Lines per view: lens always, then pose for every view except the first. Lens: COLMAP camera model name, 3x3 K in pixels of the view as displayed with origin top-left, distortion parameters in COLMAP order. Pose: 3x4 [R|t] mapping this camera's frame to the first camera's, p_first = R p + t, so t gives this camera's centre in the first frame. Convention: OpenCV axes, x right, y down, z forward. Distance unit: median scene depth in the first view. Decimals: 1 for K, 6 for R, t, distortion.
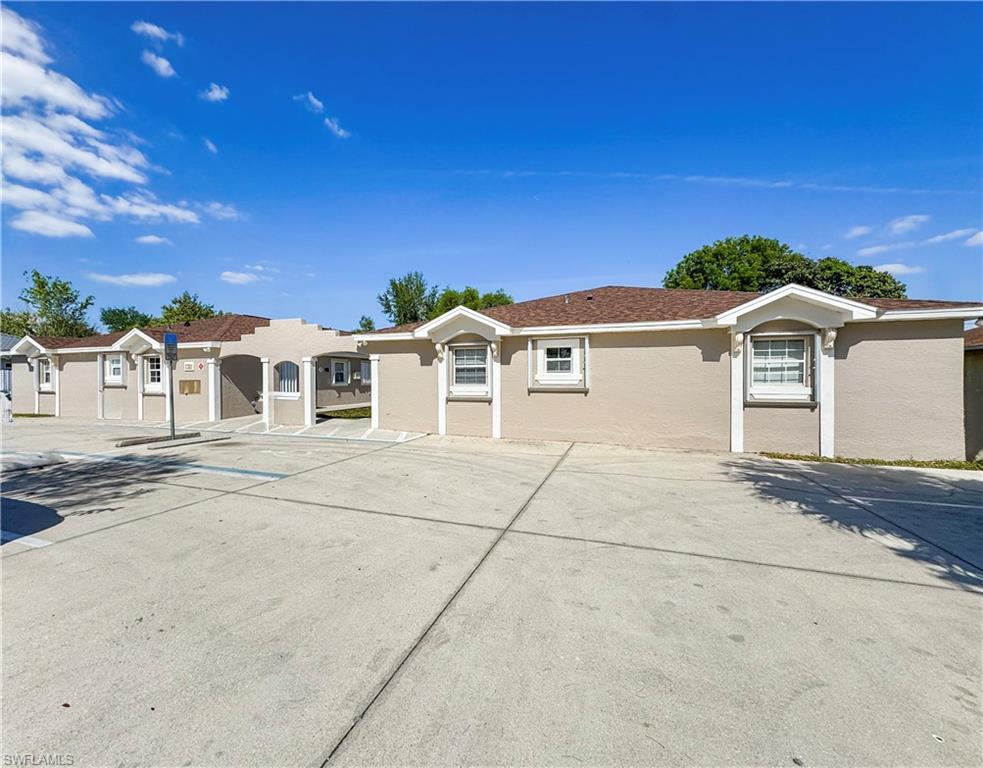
lens RADIAL K [[430.9, 0, 461.3], [0, 430.9, 393.1], [0, 0, 1]] dist [-0.009566, -0.001200]
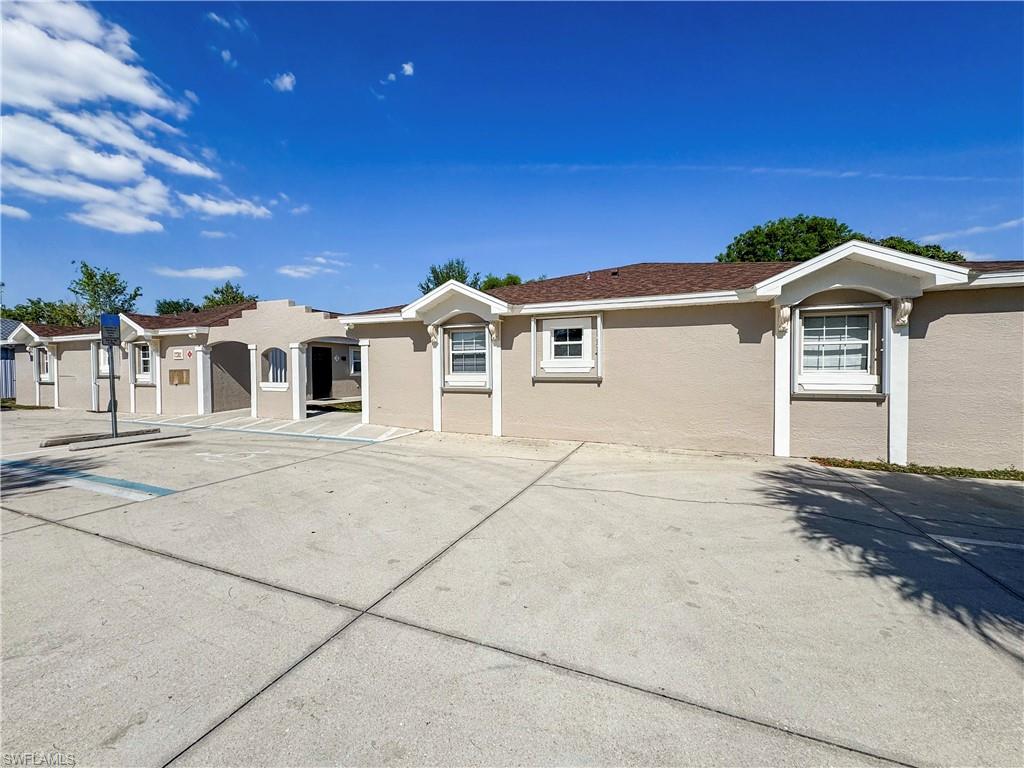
lens RADIAL K [[415.8, 0, 514.1], [0, 415.8, 389.5], [0, 0, 1]] dist [-0.010356, 0.000679]
pose [[0.999708, -0.001132, -0.024133, 0.146447], [0.001505, 0.999880, 0.015428, 0.000076], [0.024113, -0.015460, 0.999590, 0.195824]]
